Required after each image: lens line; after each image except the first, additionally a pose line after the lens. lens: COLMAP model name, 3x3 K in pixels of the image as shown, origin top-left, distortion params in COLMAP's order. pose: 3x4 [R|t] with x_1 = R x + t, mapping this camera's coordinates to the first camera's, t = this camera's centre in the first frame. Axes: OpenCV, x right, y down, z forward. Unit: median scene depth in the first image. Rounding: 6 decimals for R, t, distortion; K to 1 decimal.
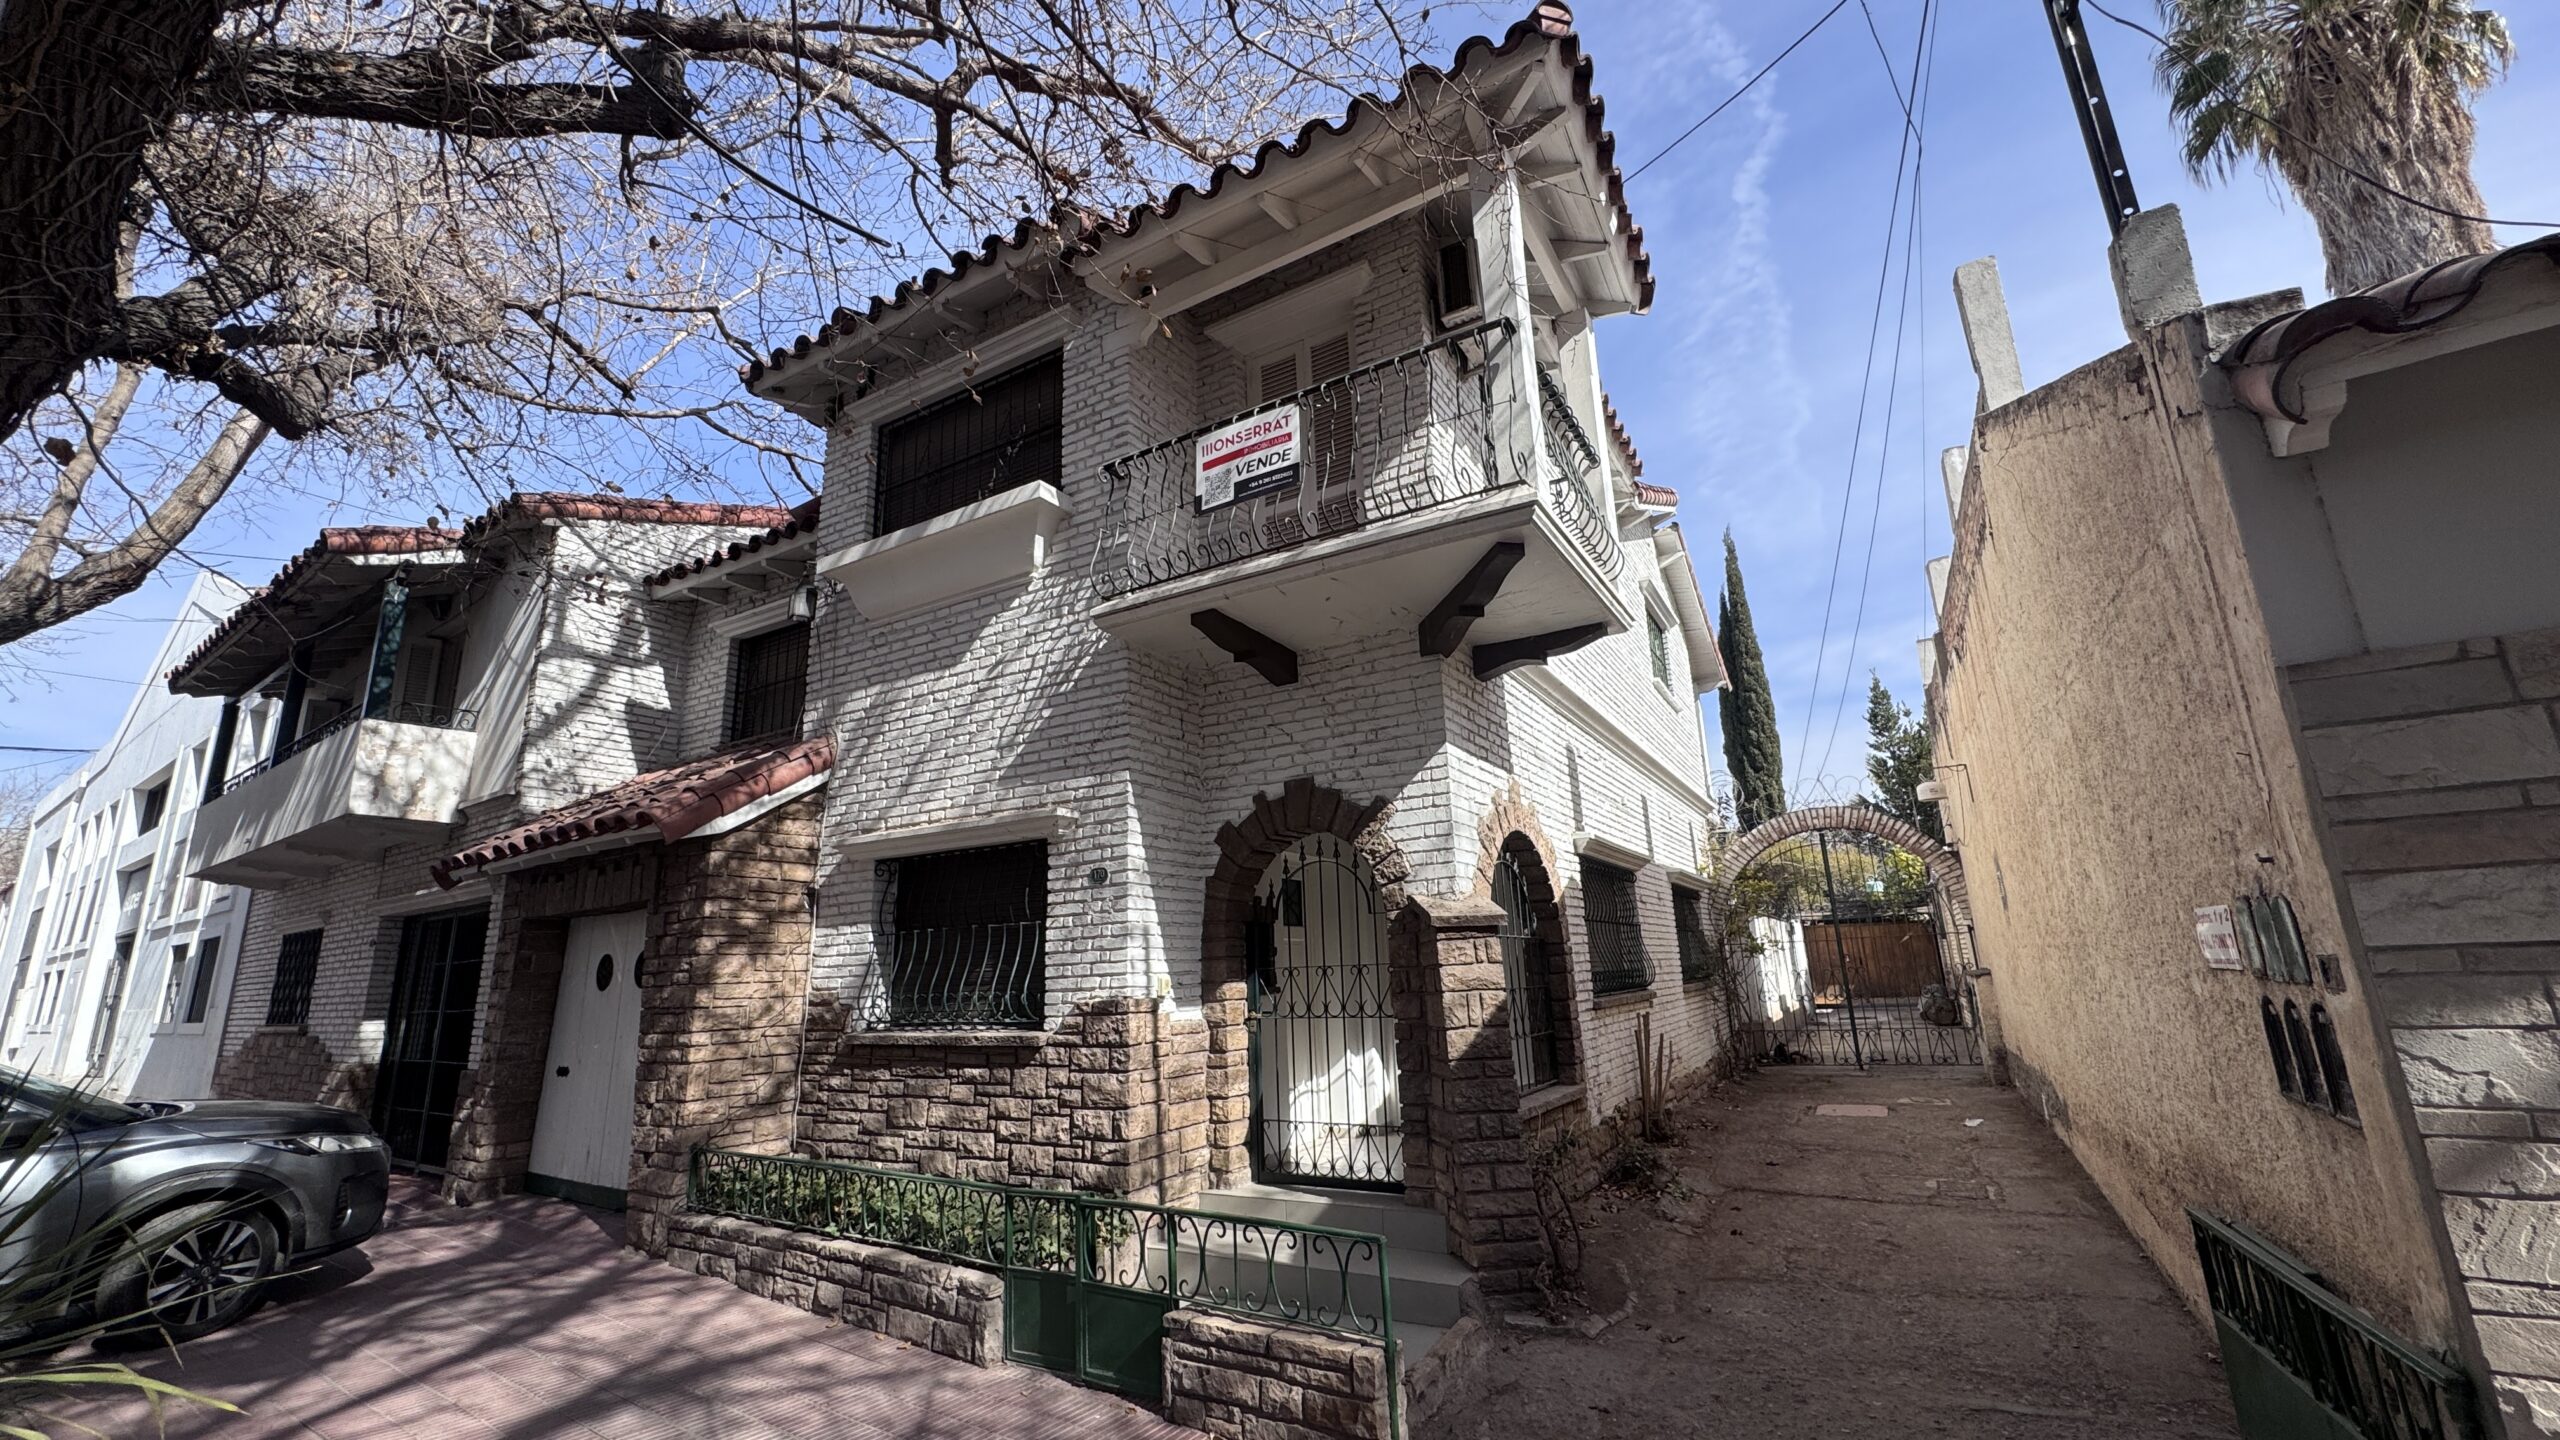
lens RADIAL K [[1007.5, 0, 1291.9], [0, 1007.5, 732.0], [0, 0, 1]] dist [-0.007717, -0.000101]
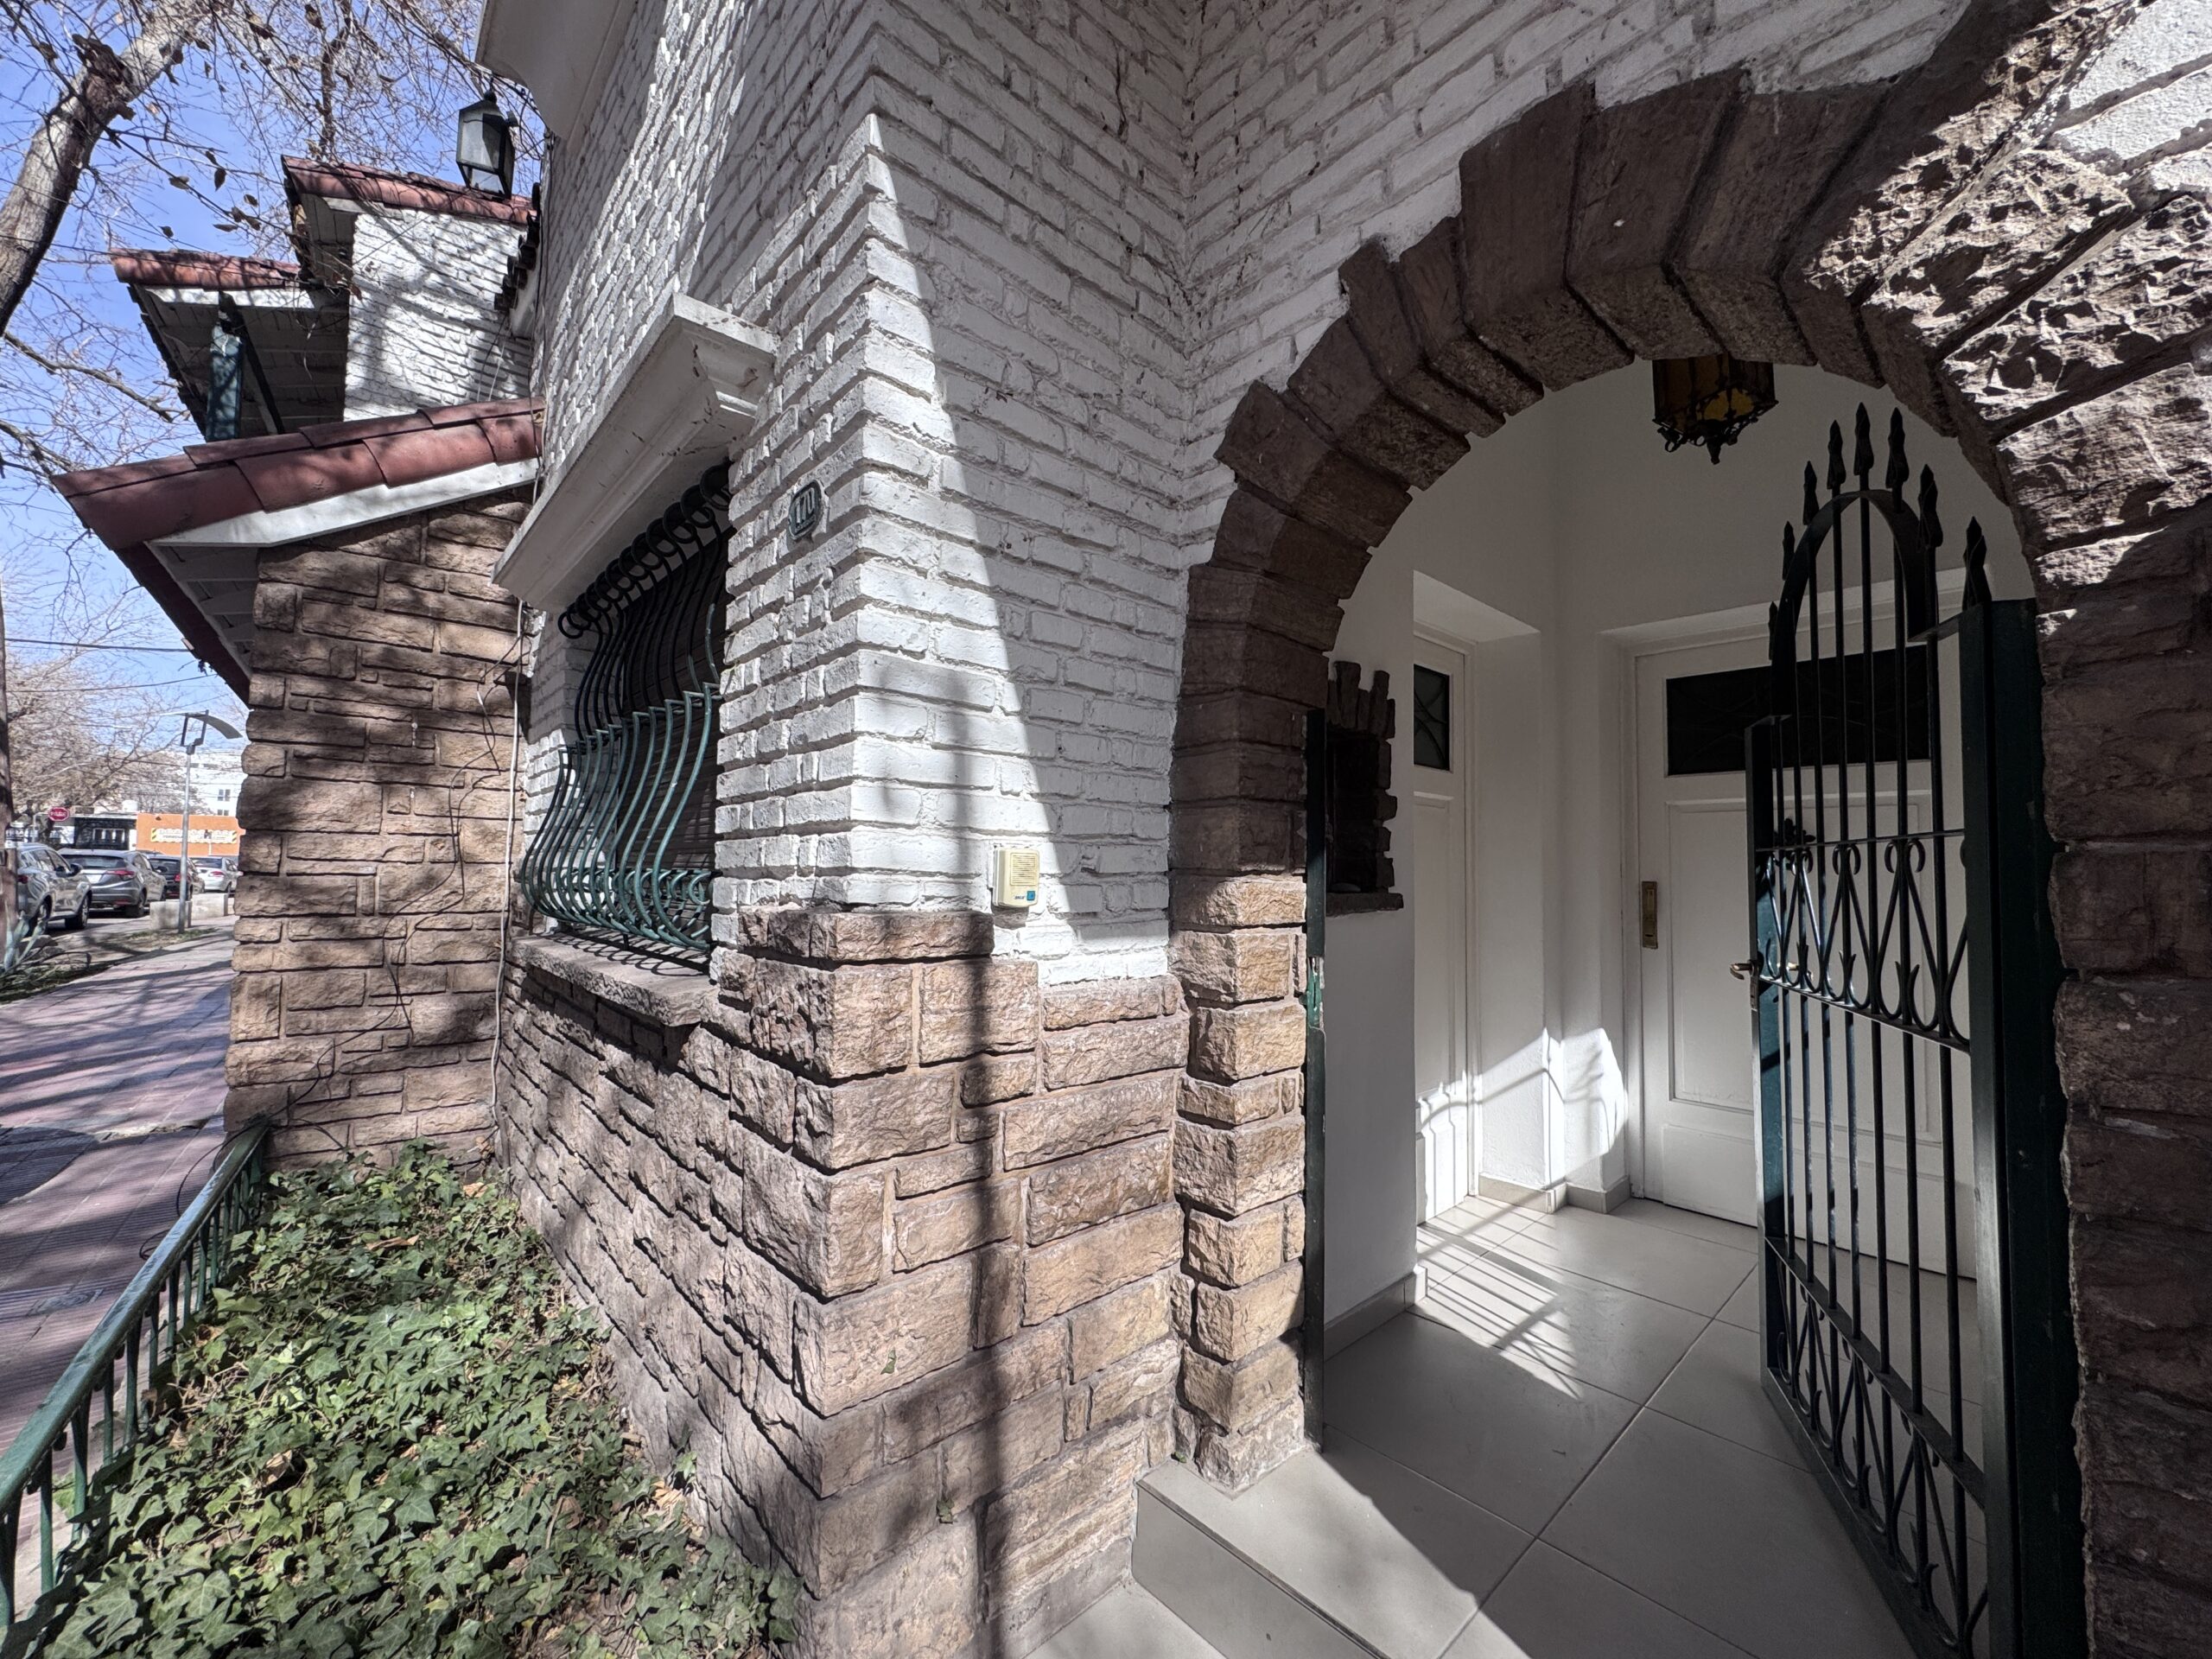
lens RADIAL K [[882.9, 0, 1111.6], [0, 882.9, 830.2], [0, 0, 1]] dist [-0.002092, -0.000294]
pose [[0.955384, 0.035003, -0.293285, -0.020815], [0.021976, 0.981777, 0.188760, 0.174473], [0.294548, -0.186784, 0.937205, 0.700752]]
